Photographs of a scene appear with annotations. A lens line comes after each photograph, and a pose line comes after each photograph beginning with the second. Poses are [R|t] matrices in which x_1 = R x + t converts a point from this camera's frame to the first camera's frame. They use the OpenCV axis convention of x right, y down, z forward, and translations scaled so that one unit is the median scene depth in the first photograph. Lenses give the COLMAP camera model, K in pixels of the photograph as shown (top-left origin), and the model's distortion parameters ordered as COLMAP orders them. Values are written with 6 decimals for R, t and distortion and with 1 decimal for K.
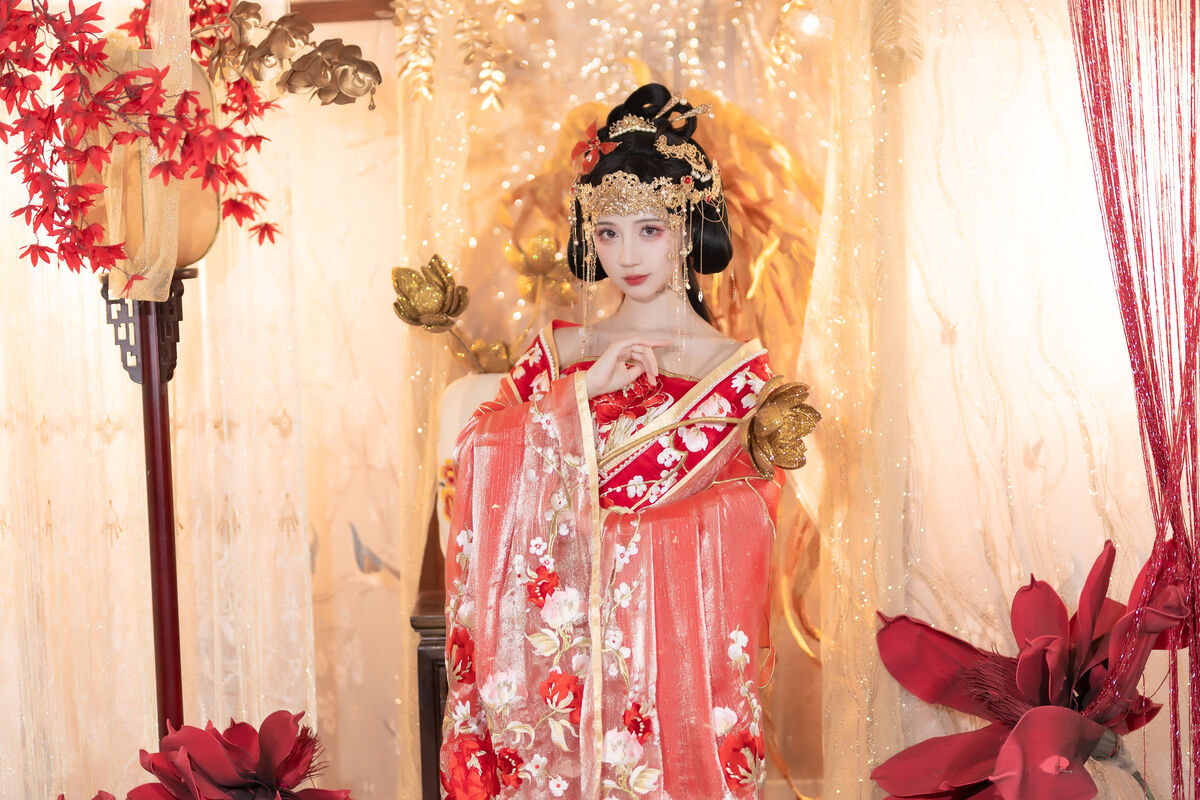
lens RADIAL K [[2907.0, 0, 585.0], [0, 2907.0, 403.2], [0, 0, 1]] dist [0.008862, -0.486957]
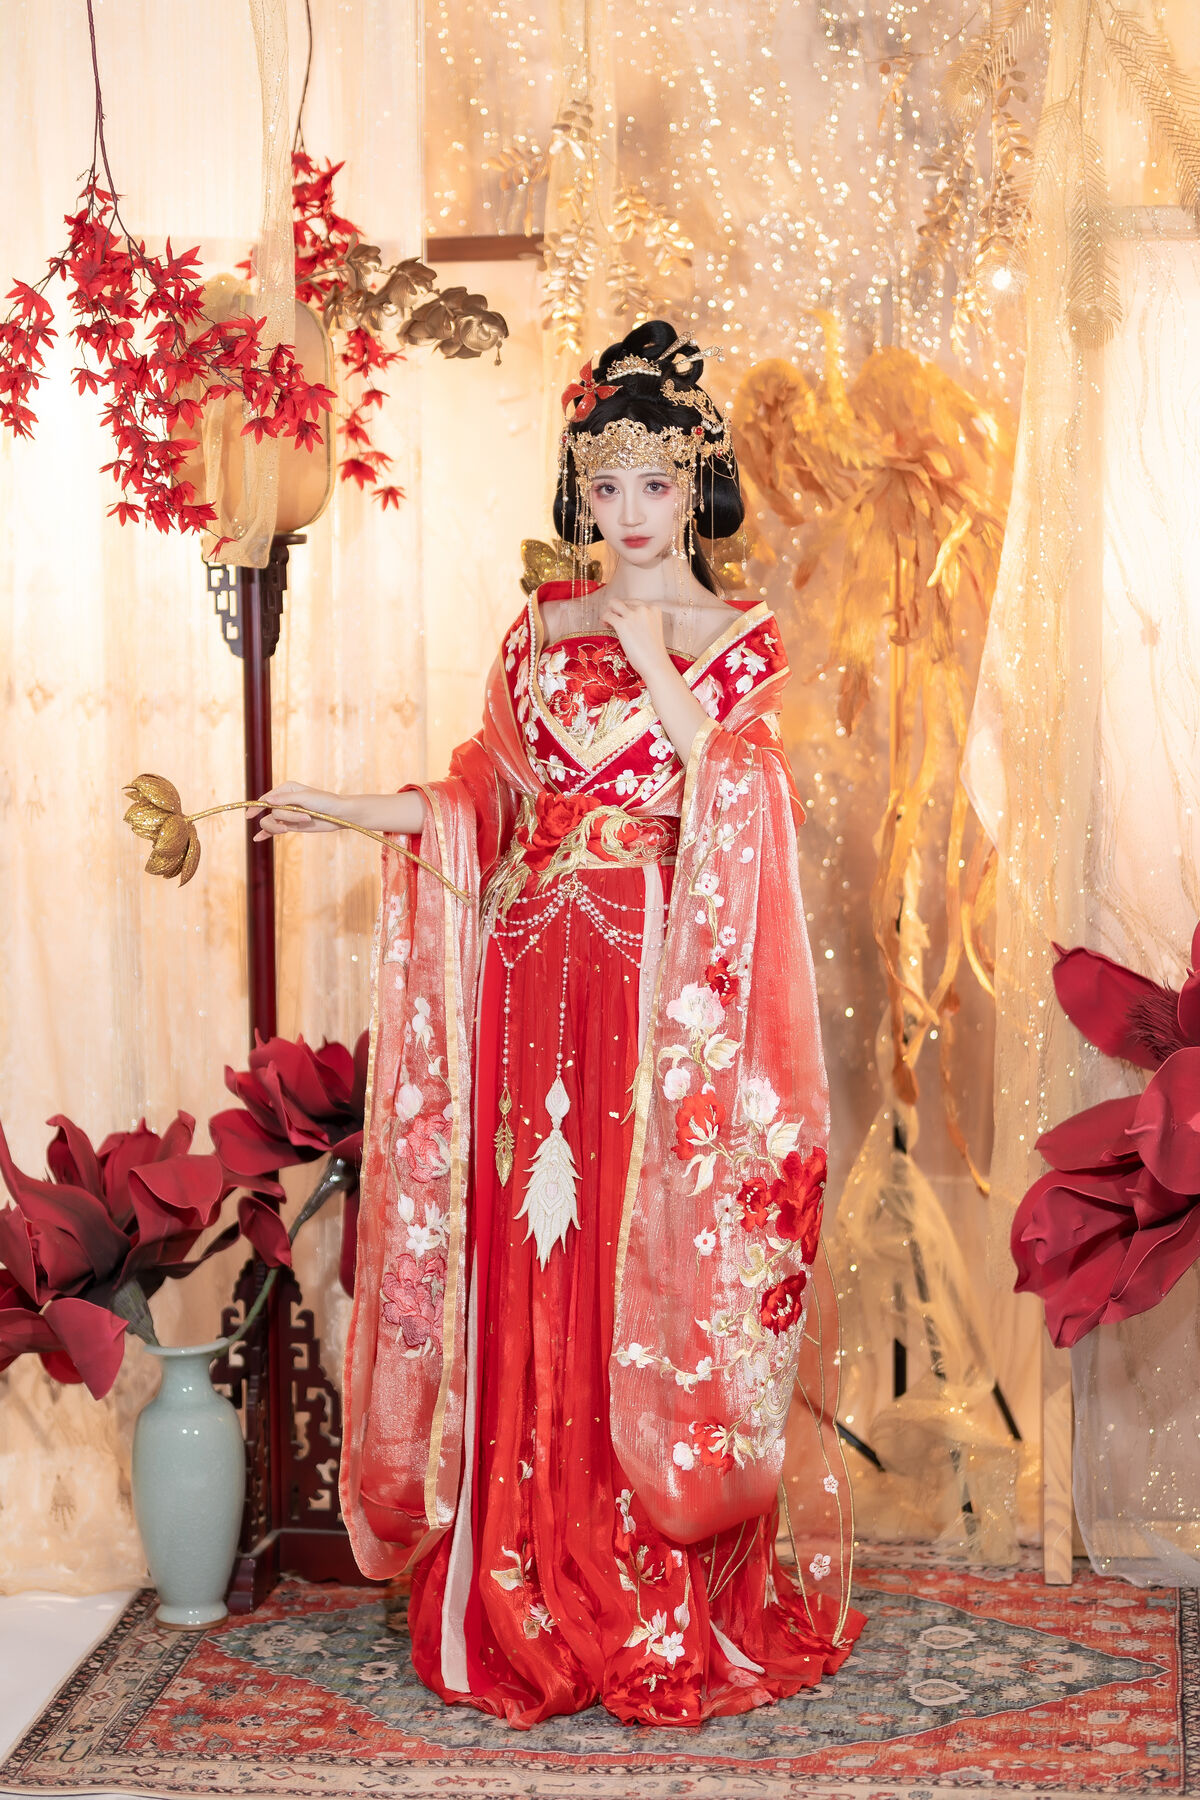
lens RADIAL K [[4422.4, 0, 570.3], [0, 4422.4, 869.1], [0, 0, 1]] dist [-0.047700, 0.561522]
pose [[0.991969, 0.036847, -0.120993, 0.116467], [-0.034218, 0.999132, 0.023739, 0.022252], [0.121762, -0.019408, 0.992370, -0.358157]]
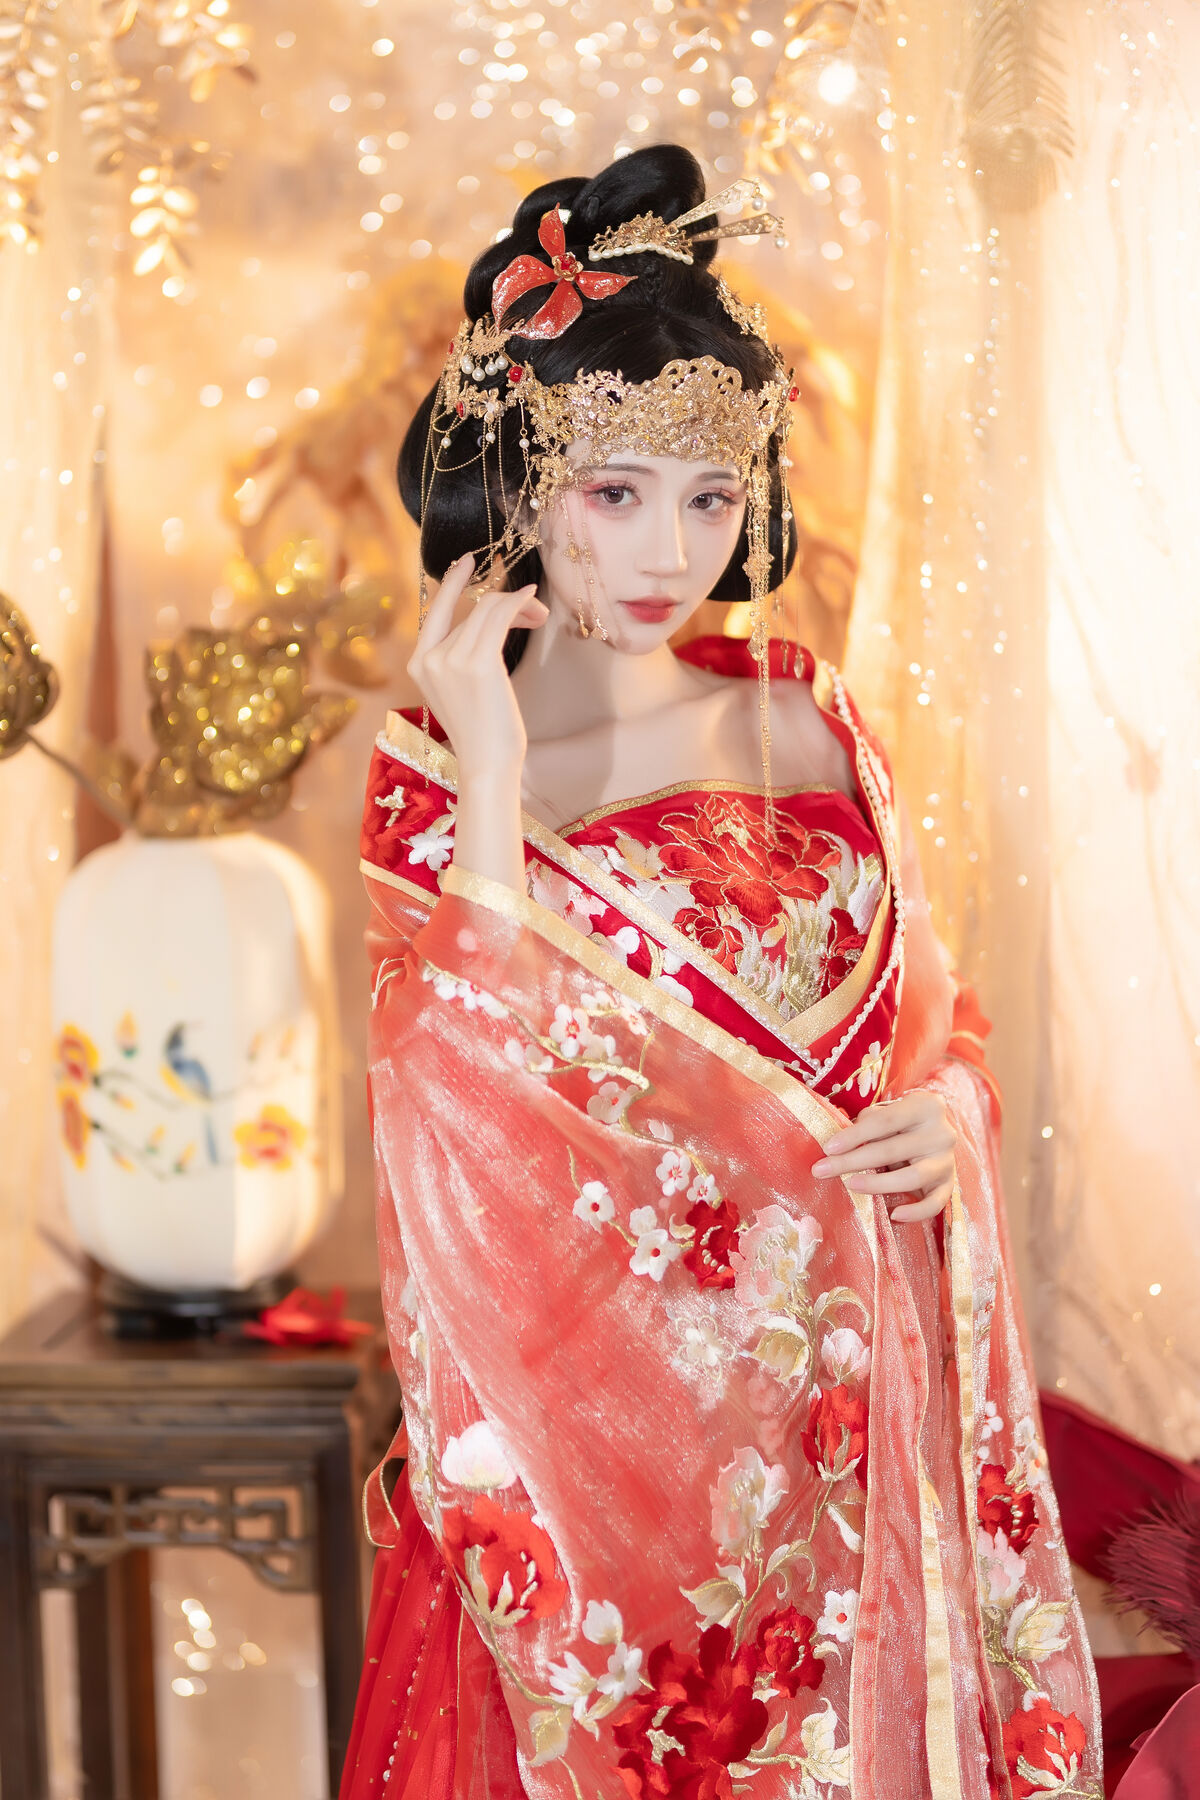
lens RADIAL K [[4375.3, 0, 607.9], [0, 4375.3, 894.1], [0, 0, 1]] dist [0.004730, -0.075554]
pose [[0.993302, 0.015773, -0.114464, 0.121655], [-0.011917, 0.999341, 0.034296, -0.027137], [0.114929, -0.032702, 0.992835, 0.316830]]
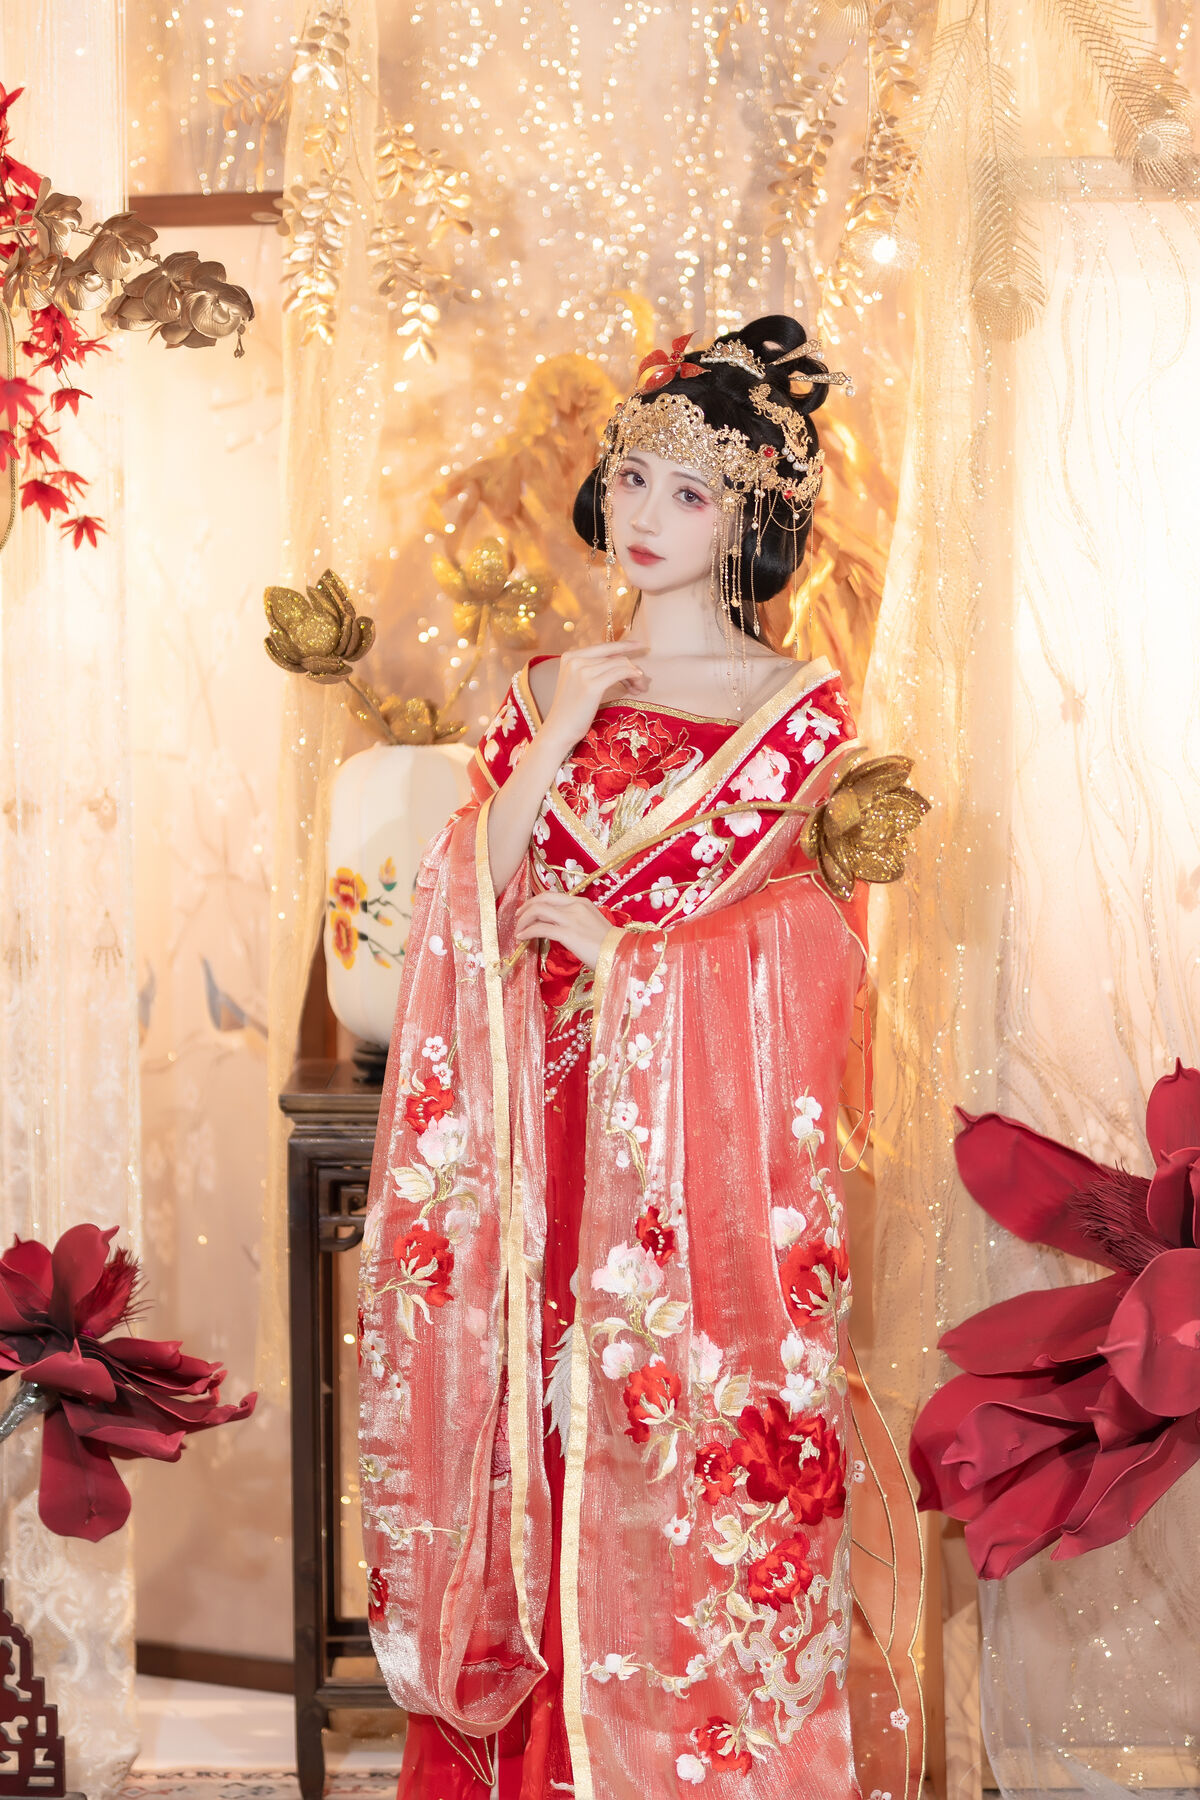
lens RADIAL K [[4375.3, 0, 607.9], [0, 4375.3, 894.1], [0, 0, 1]] dist [0.004730, -0.075554]
pose [[0.999574, 0.028985, -0.003484, 0.020140], [-0.028903, 0.999348, 0.021628, 0.001255], [0.004109, -0.021518, 0.999760, -0.036357]]
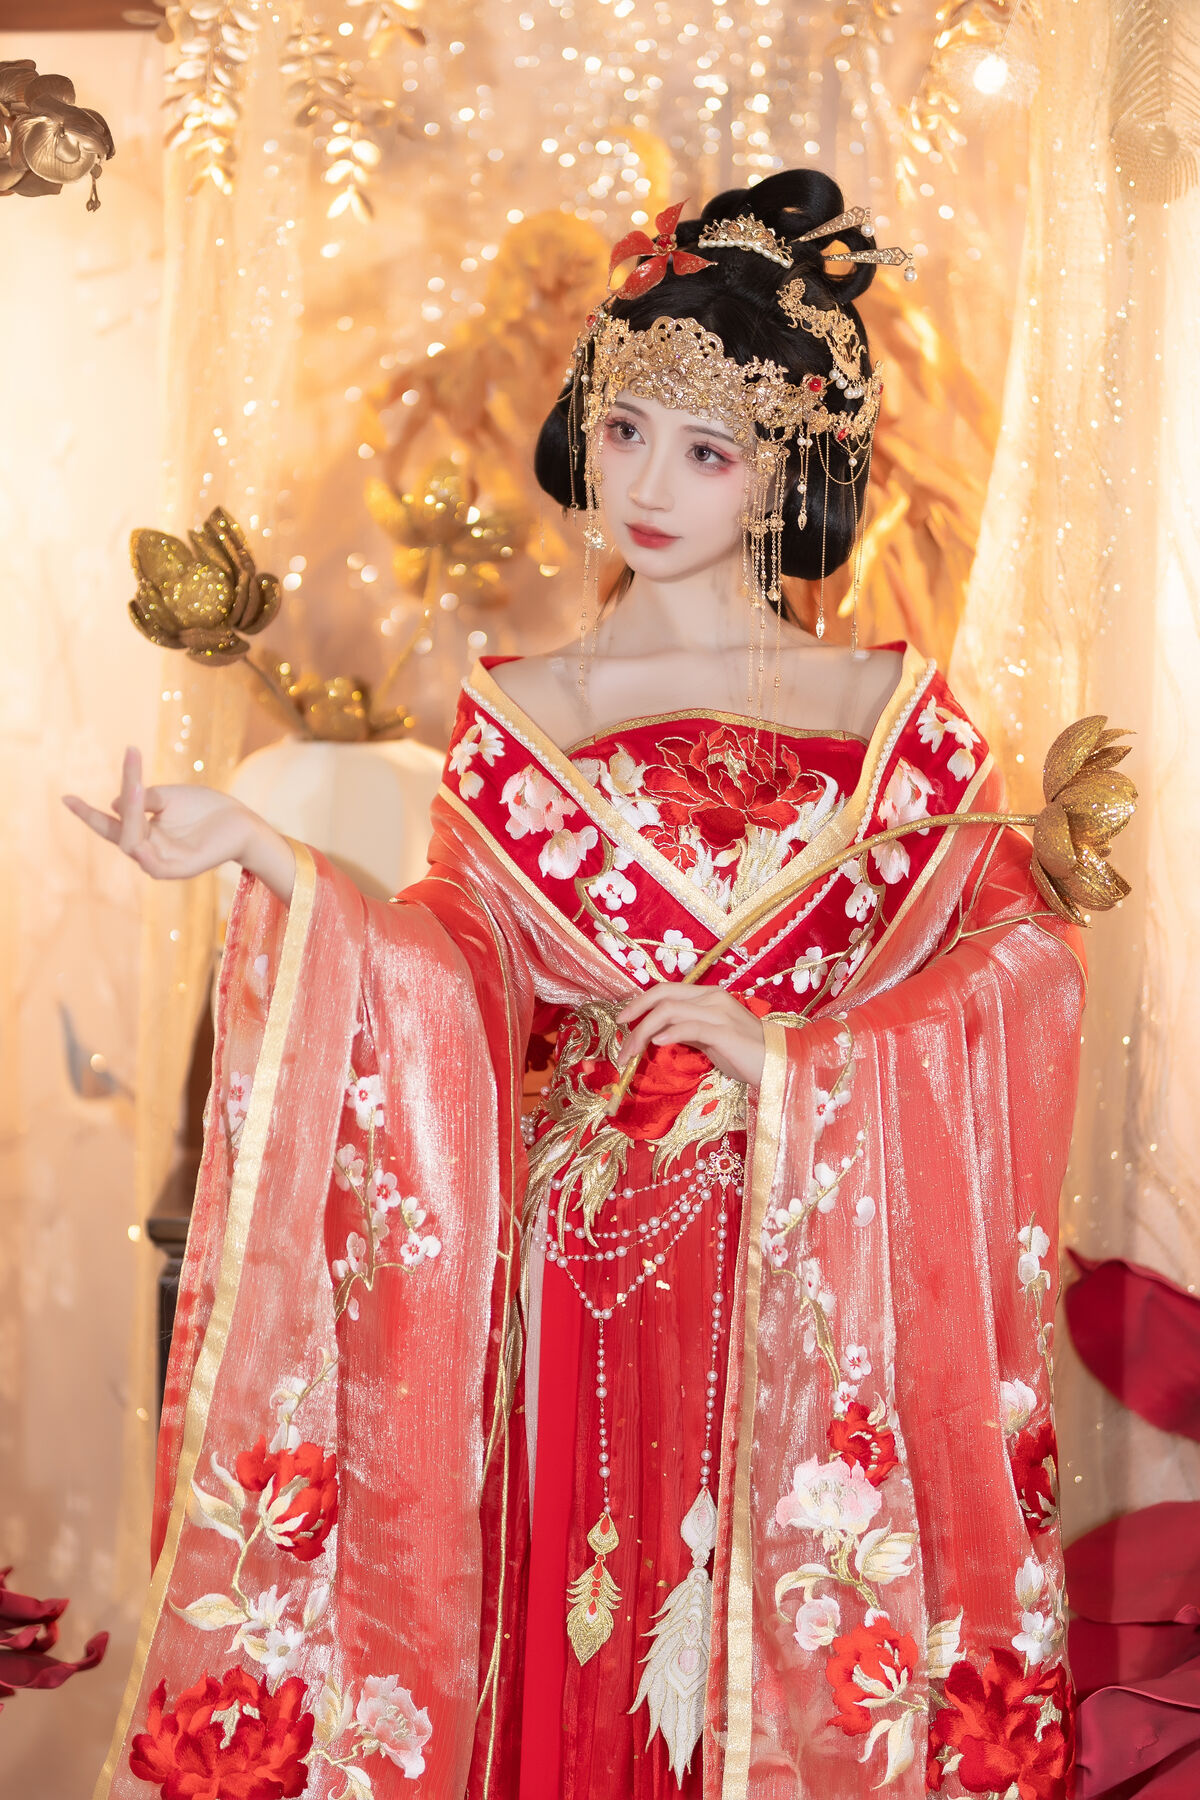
lens RADIAL K [[4357.5, 0, 598.7], [0, 4357.5, 894.9], [0, 0, 1]] dist [-0.019160, 0.189773]
pose [[0.999059, 0.043244, 0.003278, 0.013829], [-0.043360, 0.997474, 0.056260, -0.028927], [-0.000837, -0.056349, 0.998411, 0.244828]]
